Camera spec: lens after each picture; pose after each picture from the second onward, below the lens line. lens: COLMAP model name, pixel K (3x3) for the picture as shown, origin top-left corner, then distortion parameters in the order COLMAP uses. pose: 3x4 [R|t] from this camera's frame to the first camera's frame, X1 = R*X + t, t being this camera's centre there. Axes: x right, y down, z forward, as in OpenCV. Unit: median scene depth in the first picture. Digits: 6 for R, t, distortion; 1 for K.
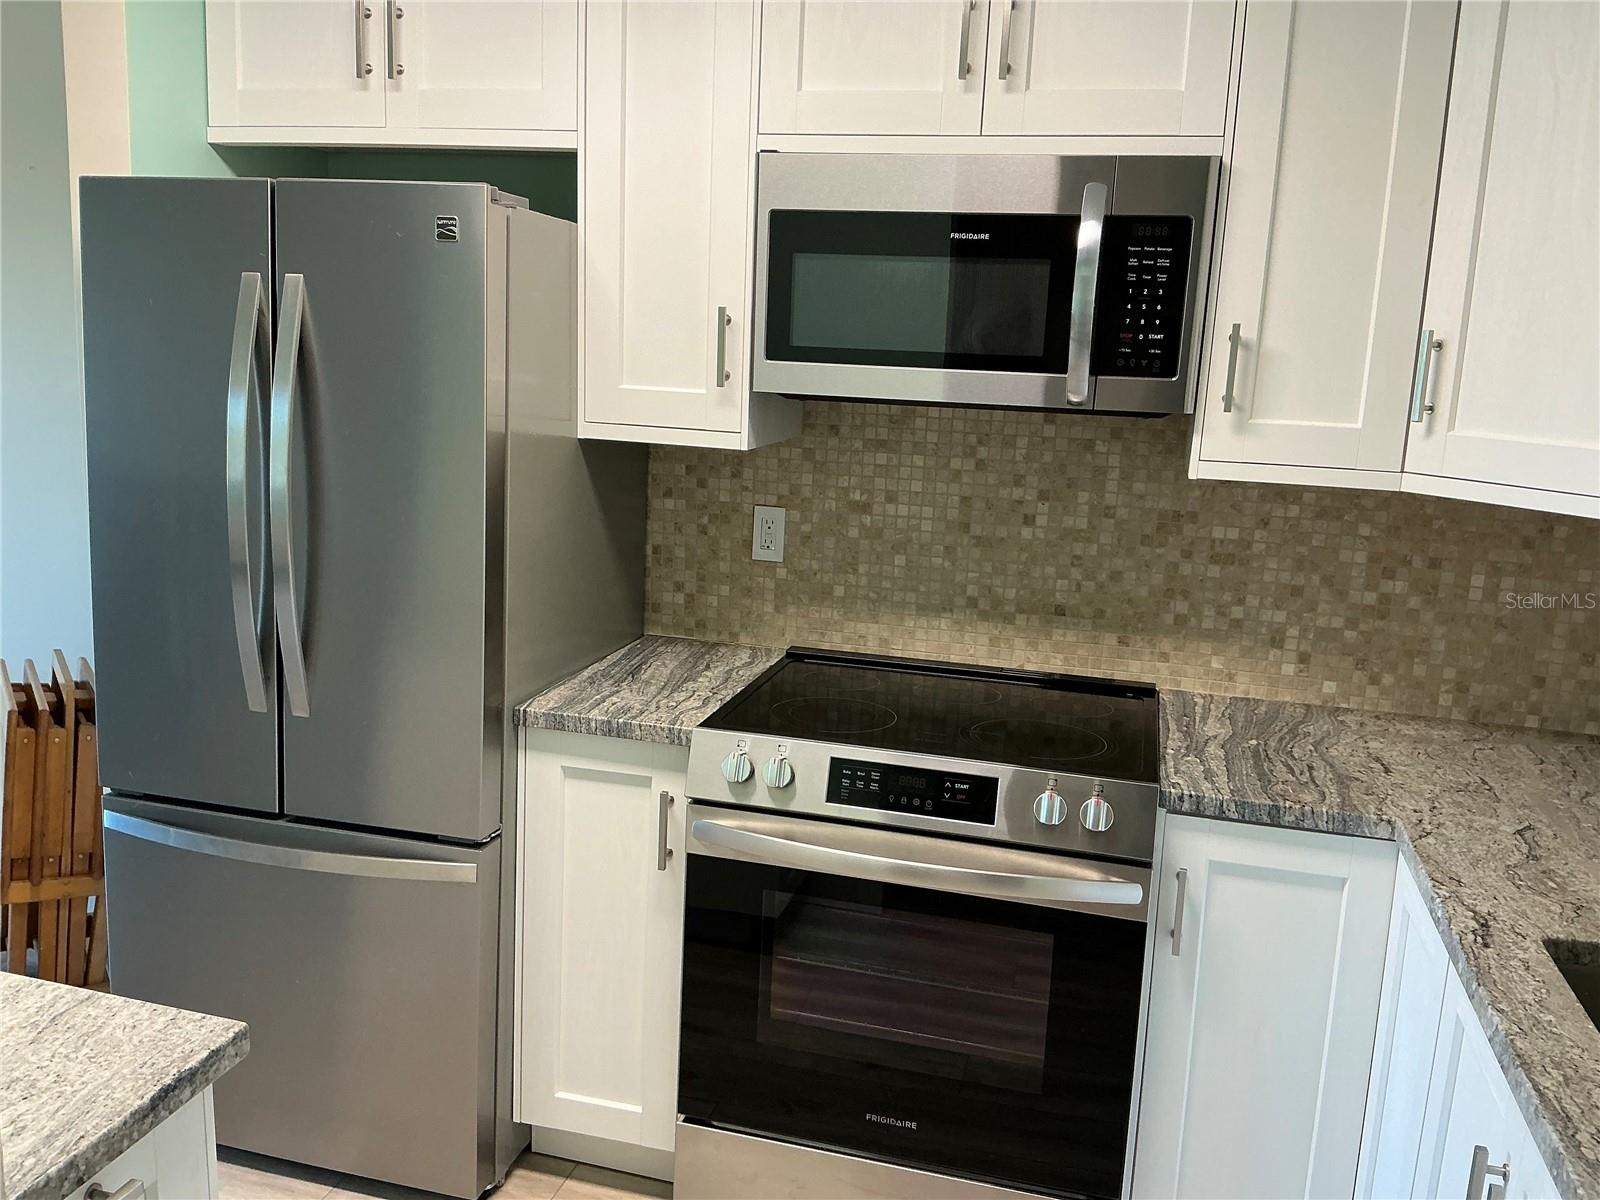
lens RADIAL K [[1386.0, 0, 796.0], [0, 1386.0, 587.3], [0, 0, 1]] dist [-0.020094, -0.021412]
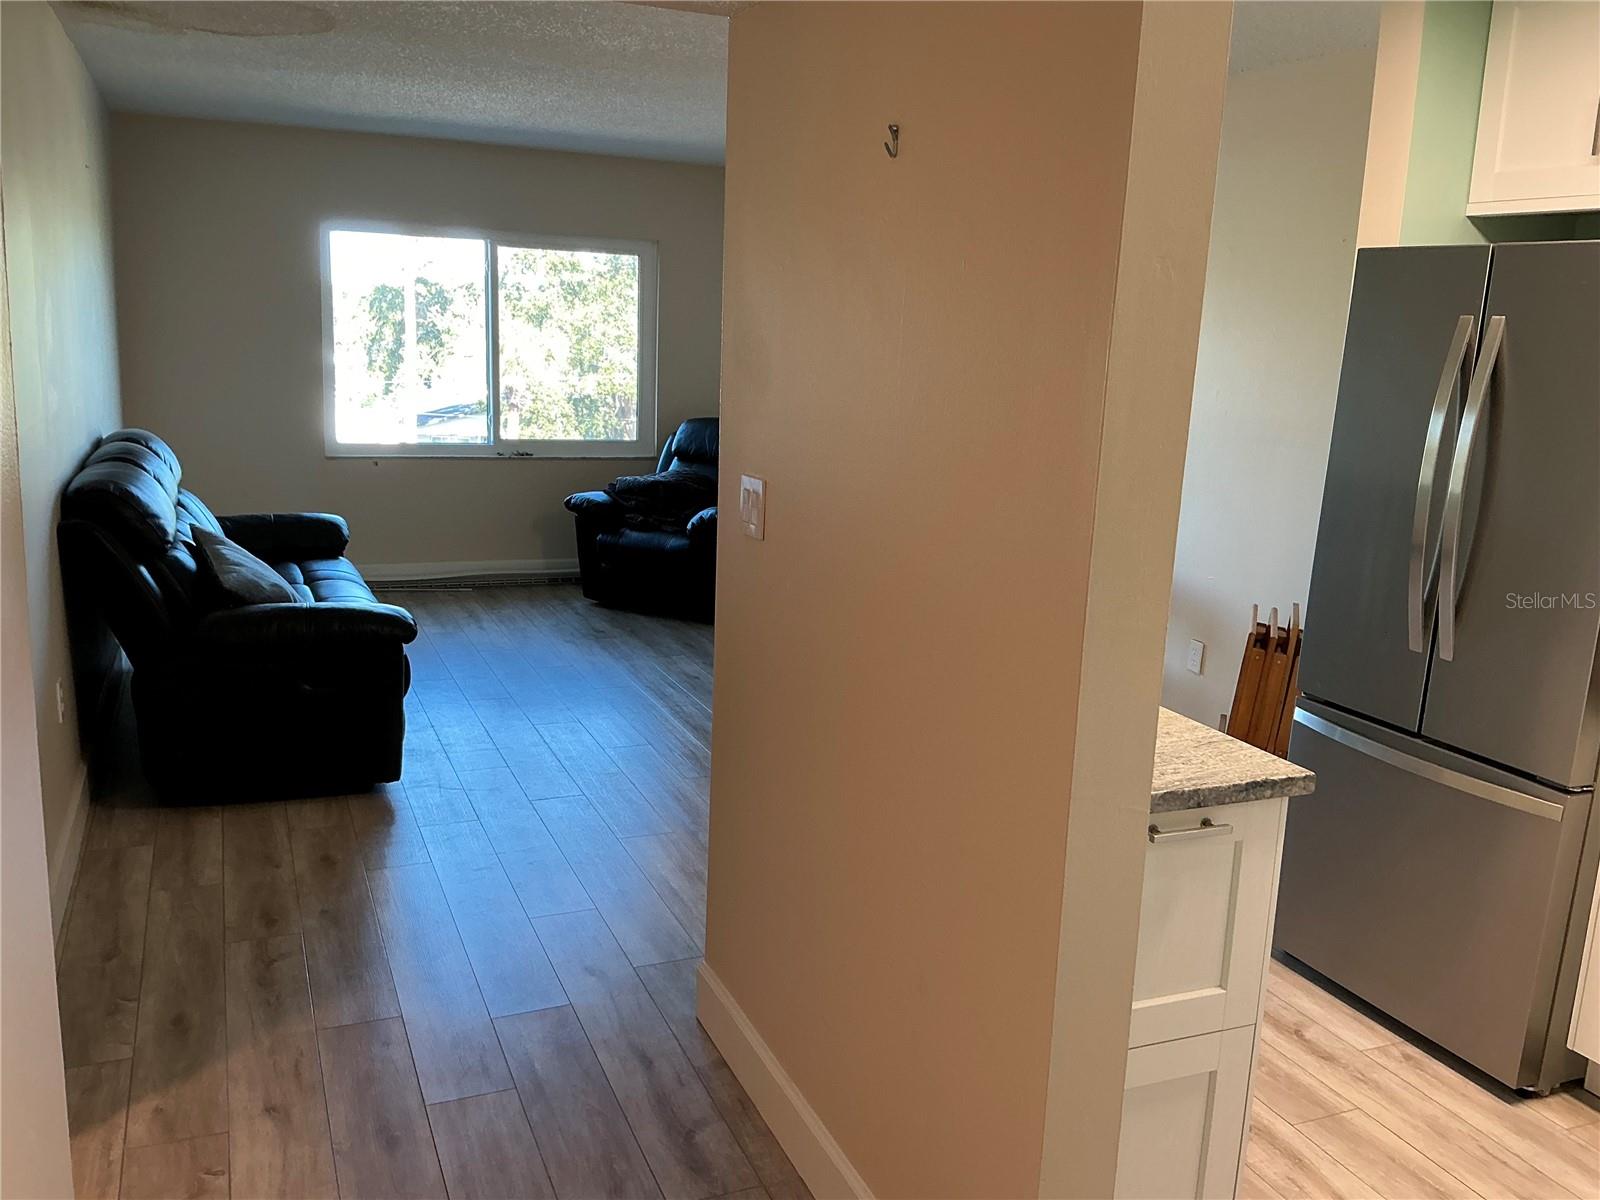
lens RADIAL K [[1386.0, 0, 805.3], [0, 1386.0, 598.9], [0, 0, 1]] dist [-0.020094, -0.021412]
pose [[0.629701, 0.137559, -0.764562, 0.231563], [-0.165317, 0.985382, 0.041132, 0.082441], [0.759044, 0.100494, 0.643237, -0.270553]]
